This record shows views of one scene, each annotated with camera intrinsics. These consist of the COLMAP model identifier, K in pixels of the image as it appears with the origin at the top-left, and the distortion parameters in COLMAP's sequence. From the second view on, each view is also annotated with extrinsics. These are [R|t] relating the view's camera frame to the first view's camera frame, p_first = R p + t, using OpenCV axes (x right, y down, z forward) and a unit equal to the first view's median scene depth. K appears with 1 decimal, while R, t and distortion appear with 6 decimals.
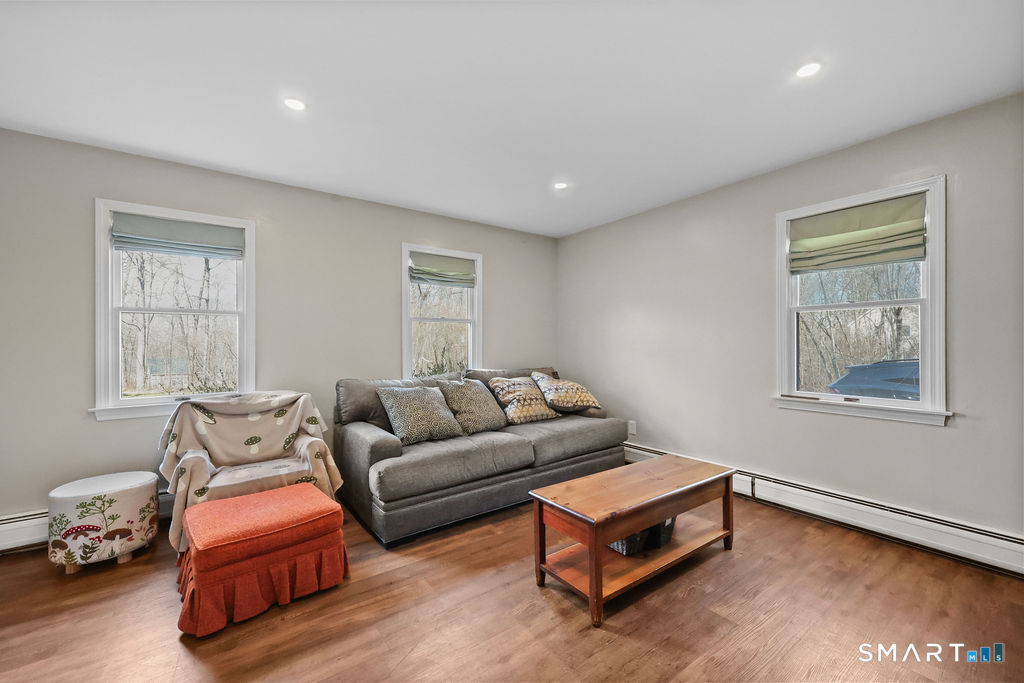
lens RADIAL K [[412.5, 0, 511.0], [0, 412.5, 343.0], [0, 0, 1]] dist [-0.001589, 0.001170]
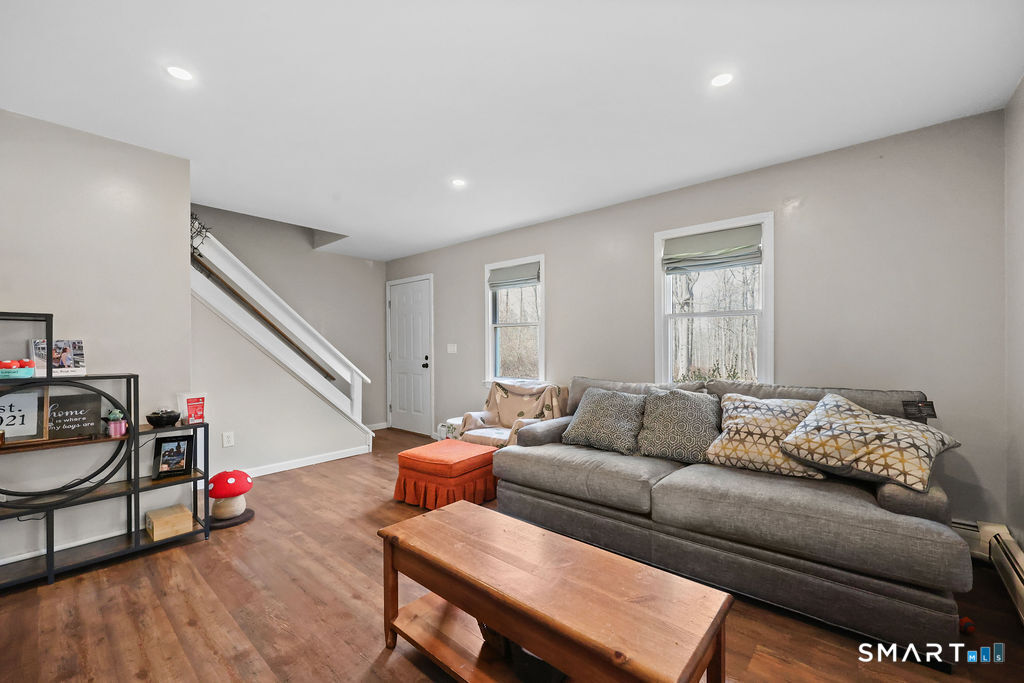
lens RADIAL K [[412.5, 0, 513.1], [0, 412.5, 347.1], [0, 0, 1]] dist [-0.001589, 0.001170]
pose [[0.228630, 0.003554, -0.973507, 0.566056], [0.005254, 0.999974, 0.004884, 0.001397], [0.973499, -0.006232, 0.228605, 0.506176]]
